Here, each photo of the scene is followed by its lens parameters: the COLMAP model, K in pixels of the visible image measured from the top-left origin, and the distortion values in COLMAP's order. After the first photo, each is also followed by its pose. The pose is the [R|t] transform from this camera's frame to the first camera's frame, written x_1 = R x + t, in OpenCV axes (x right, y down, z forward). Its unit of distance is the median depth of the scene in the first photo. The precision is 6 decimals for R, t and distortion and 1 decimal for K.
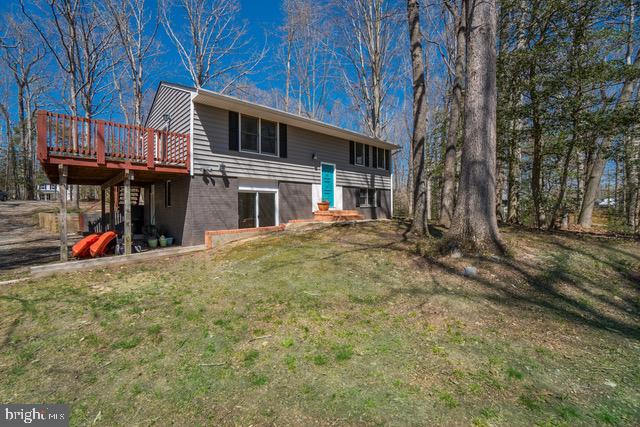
lens RADIAL K [[281.0, 0, 316.2], [0, 281.0, 211.2], [0, 0, 1]] dist [-0.057634, 0.019912]
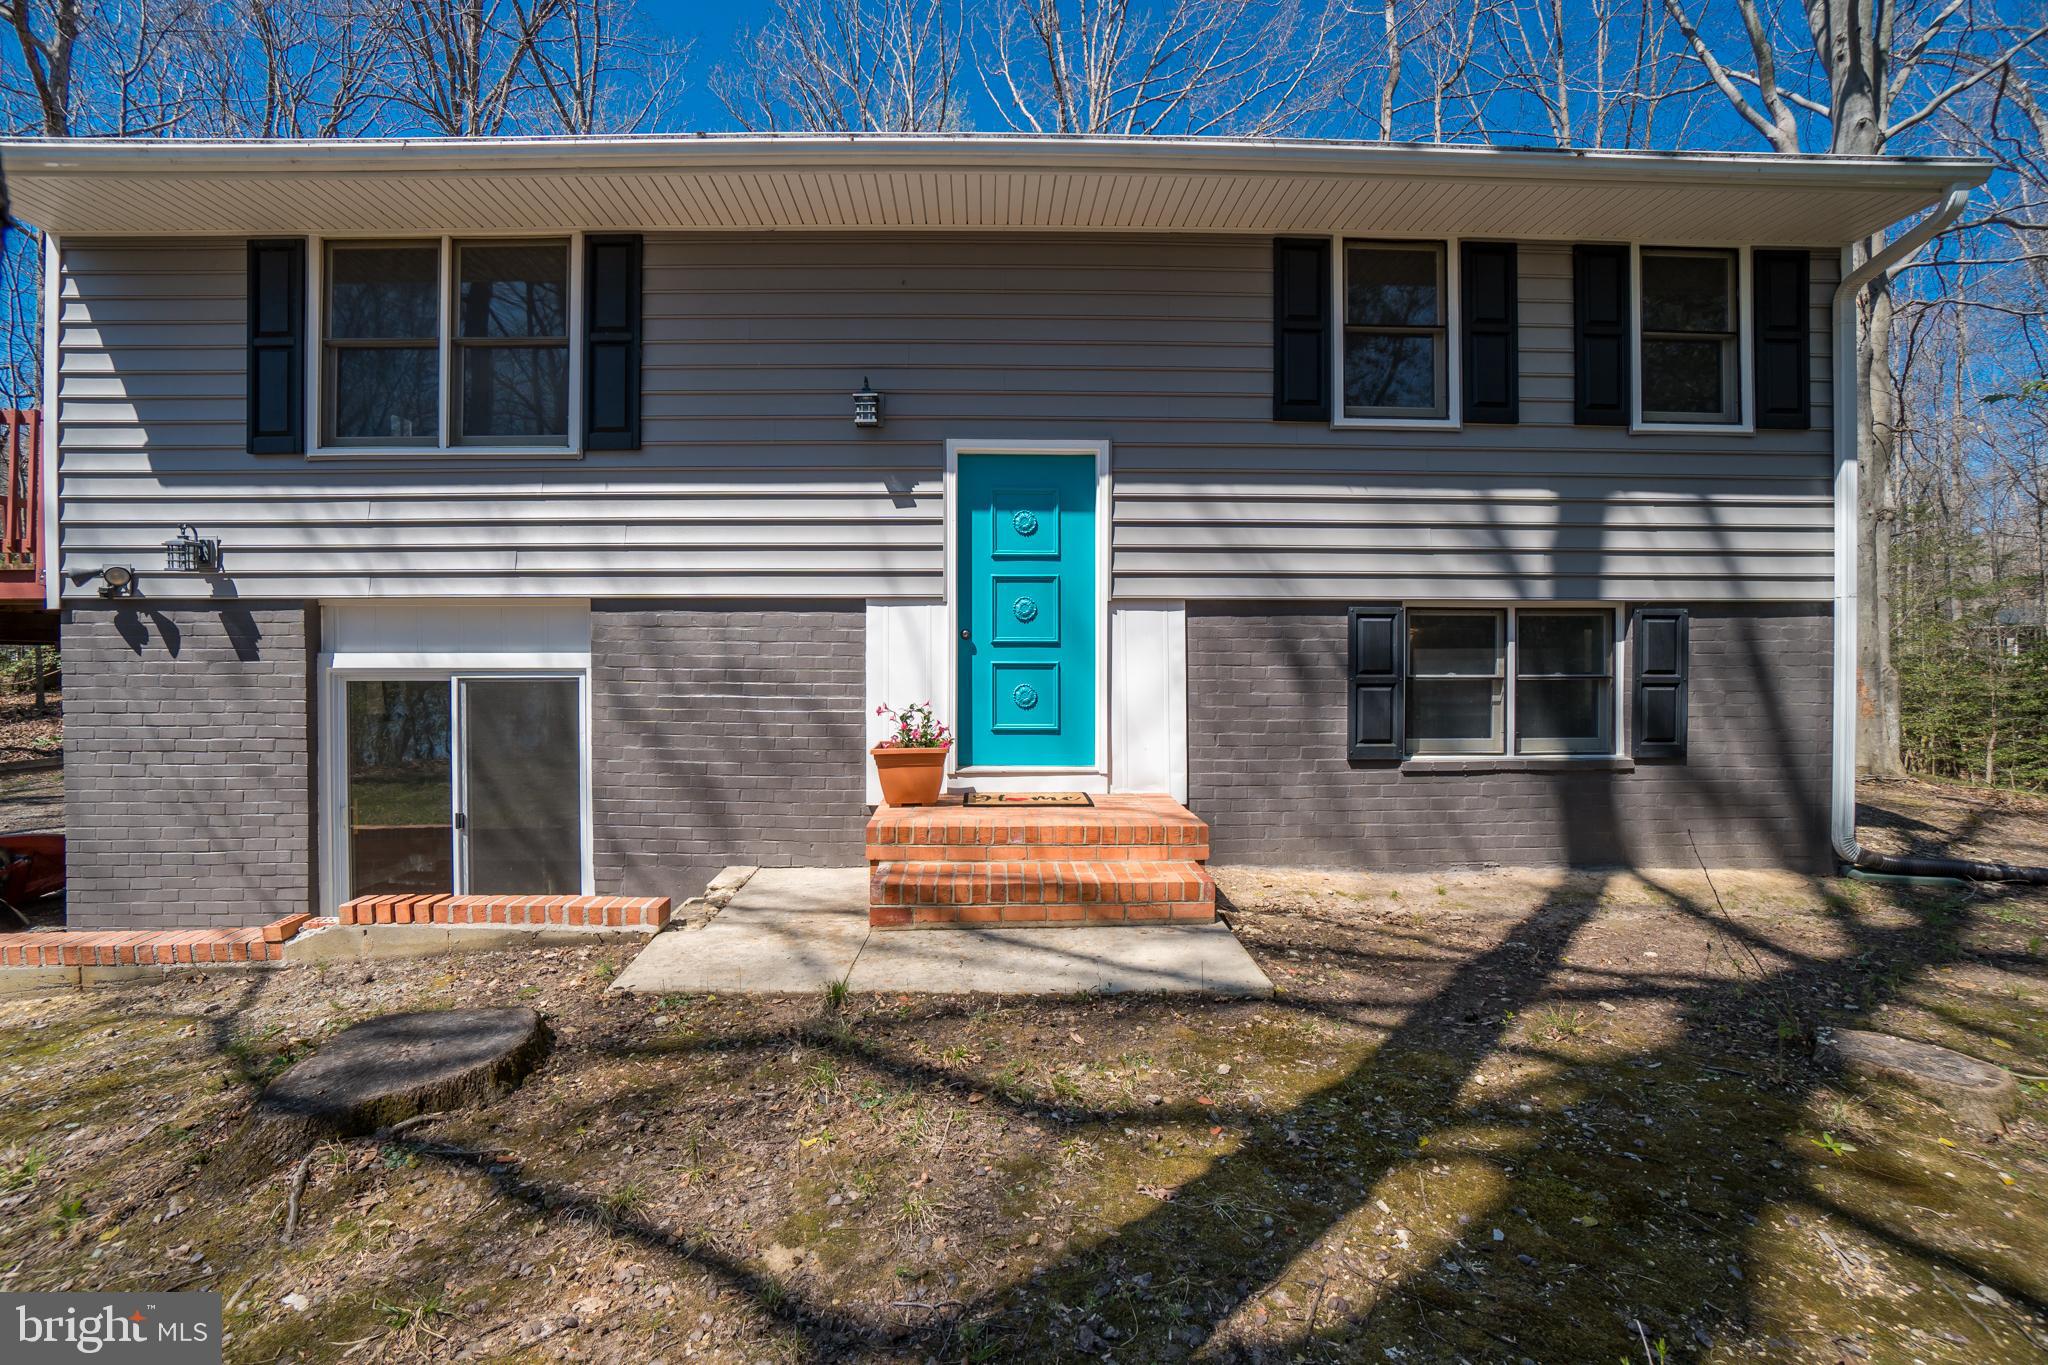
lens RADIAL K [[899.1, 0, 1011.9], [0, 899.1, 675.1], [0, 0, 1]] dist [-0.057634, 0.019912]
pose [[0.739705, 0.010199, -0.672854, 0.343970], [-0.009985, 0.999941, 0.004179, -0.064717], [0.672857, 0.003627, 0.739763, 0.713795]]
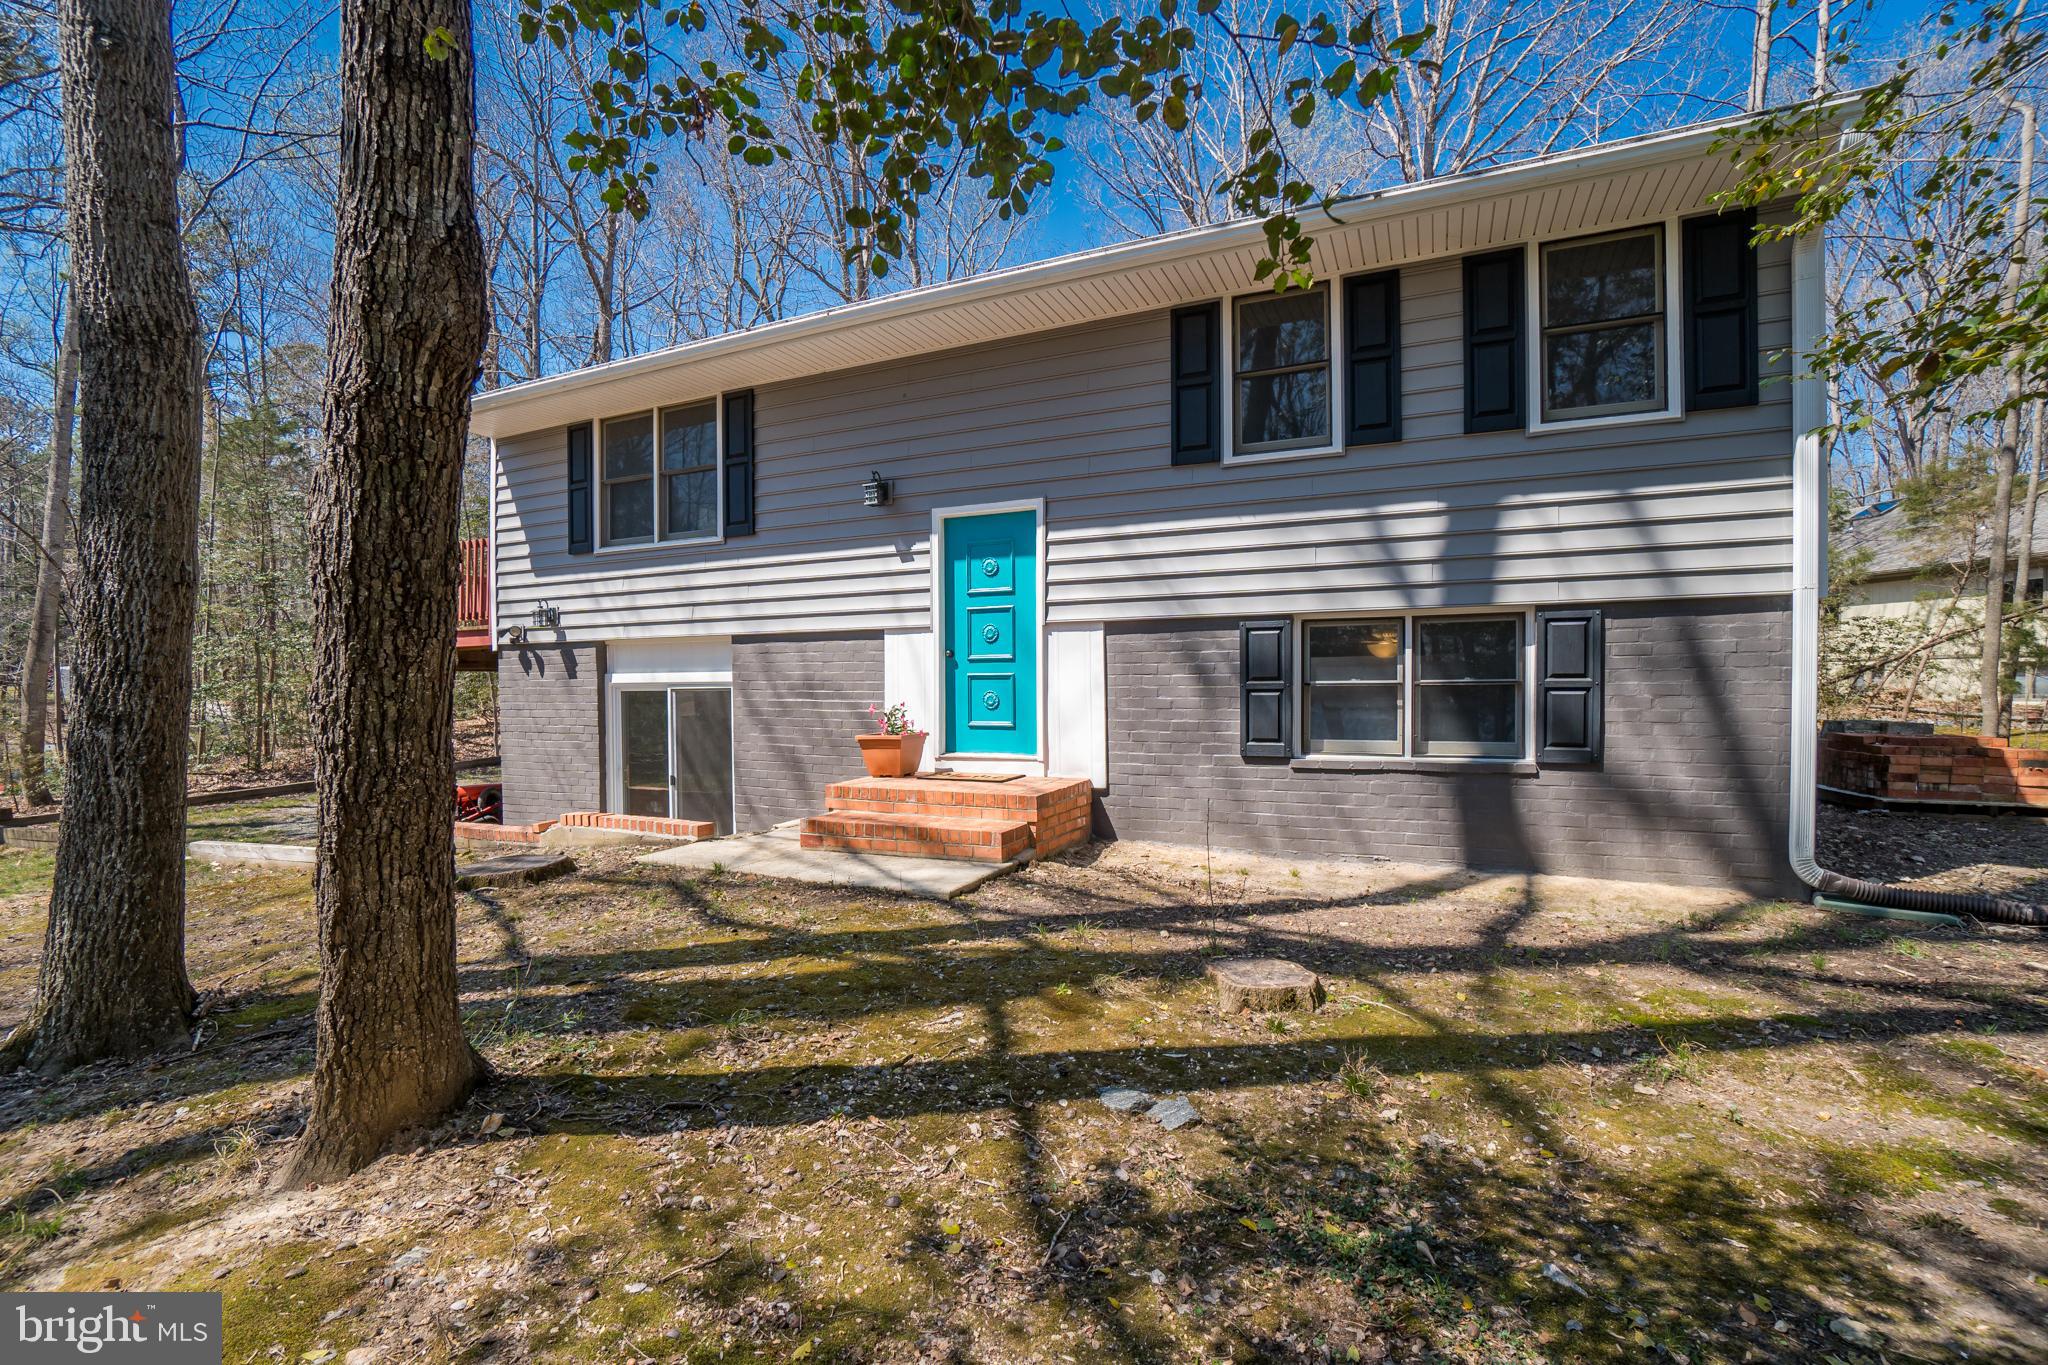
lens RADIAL K [[916.2, 0, 1001.4], [0, 916.2, 700.9], [0, 0, 1]] dist [-0.054617, 0.017822]
pose [[0.359273, 0.018609, -0.933047, 0.610375], [-0.002135, 0.999815, 0.019119, -0.063131], [0.933230, -0.004877, 0.359246, 0.844817]]
